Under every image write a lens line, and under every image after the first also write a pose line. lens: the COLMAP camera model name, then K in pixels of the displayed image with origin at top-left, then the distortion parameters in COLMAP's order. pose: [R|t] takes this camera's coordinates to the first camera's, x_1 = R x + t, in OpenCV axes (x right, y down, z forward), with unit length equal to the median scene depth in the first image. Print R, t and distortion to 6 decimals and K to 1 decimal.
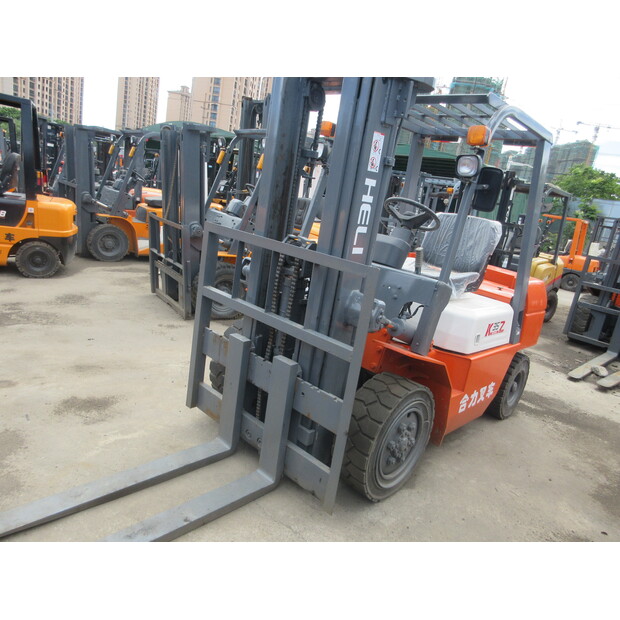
lens RADIAL K [[464.4, 0, 310.0], [0, 464.4, 310.0], [0, 0, 1]] dist [0.005668, 0.001099]
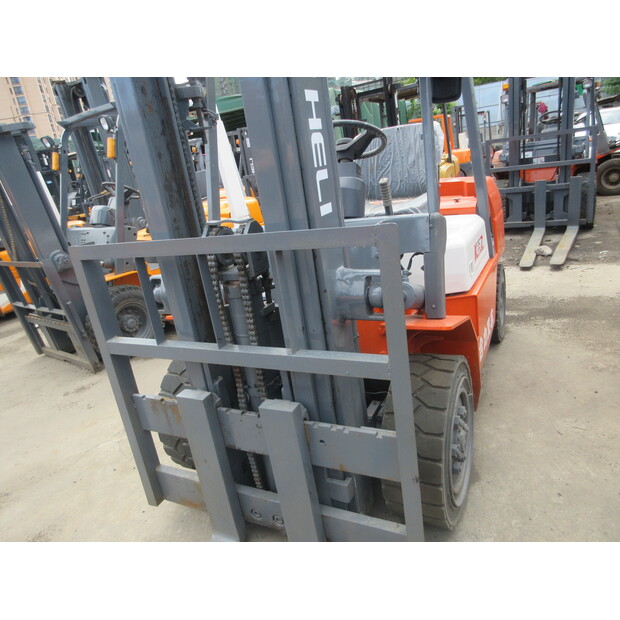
lens RADIAL K [[464.4, 0, 310.0], [0, 464.4, 310.0], [0, 0, 1]] dist [0.005668, 0.001099]
pose [[0.912709, -0.369820, 0.173770, -0.051308], [0.355969, 0.928440, 0.106230, -0.047731], [-0.200621, -0.035100, 0.979040, 0.239465]]
